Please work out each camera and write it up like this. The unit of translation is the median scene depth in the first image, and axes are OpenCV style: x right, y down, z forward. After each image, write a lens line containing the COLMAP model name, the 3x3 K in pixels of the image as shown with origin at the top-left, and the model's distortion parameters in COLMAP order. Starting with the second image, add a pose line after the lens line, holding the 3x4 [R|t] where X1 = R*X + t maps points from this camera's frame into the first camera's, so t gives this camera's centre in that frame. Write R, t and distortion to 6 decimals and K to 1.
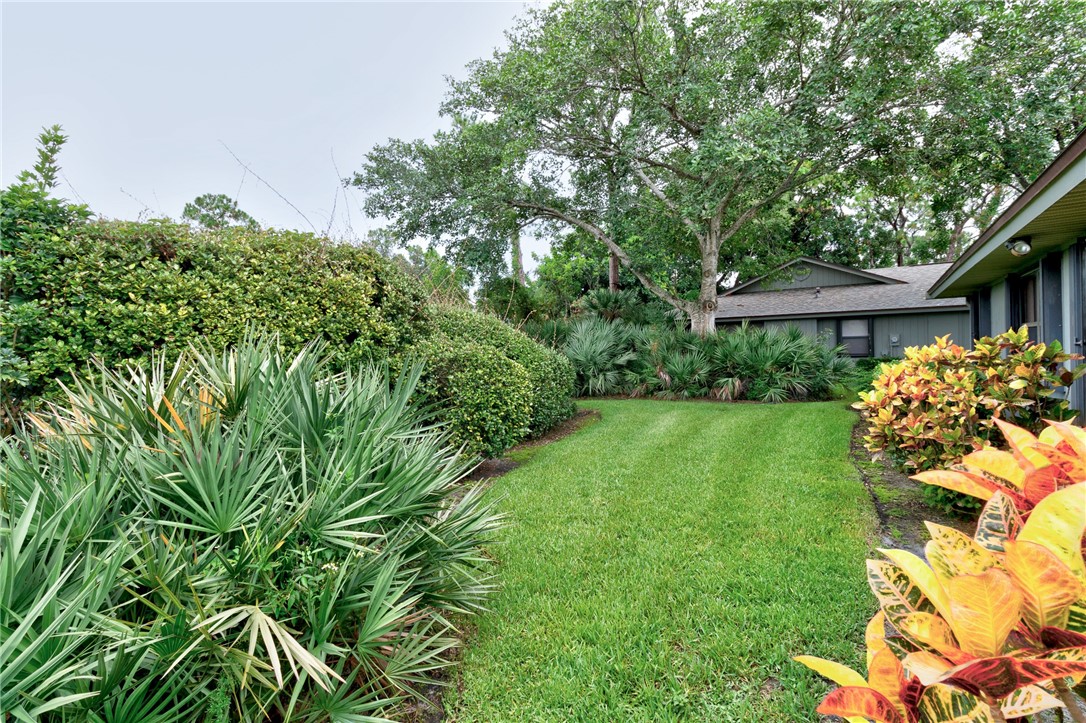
lens RADIAL K [[510.3, 0, 547.8], [0, 510.3, 352.6], [0, 0, 1]] dist [0.004660, 0.000364]
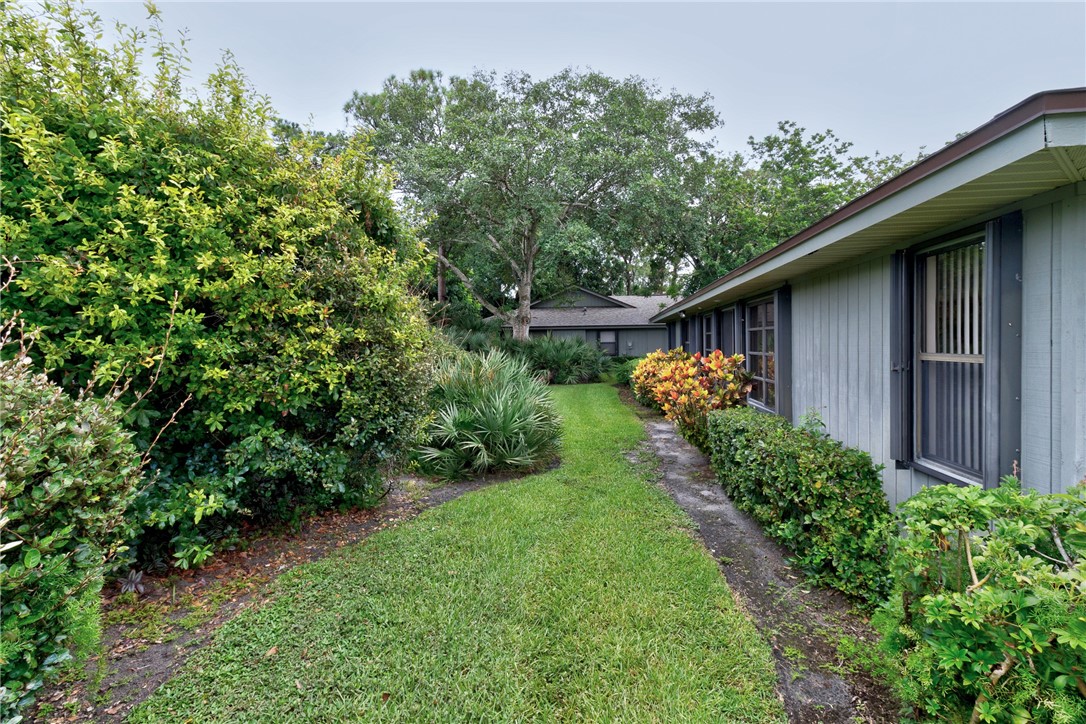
lens RADIAL K [[510.3, 0, 547.8], [0, 510.3, 353.1], [0, 0, 1]] dist [0.004660, 0.000364]
pose [[0.897488, 0.002388, 0.441032, -0.262160], [-0.004767, 0.999979, 0.004285, -0.005947], [-0.441013, -0.005948, 0.897481, -0.322166]]
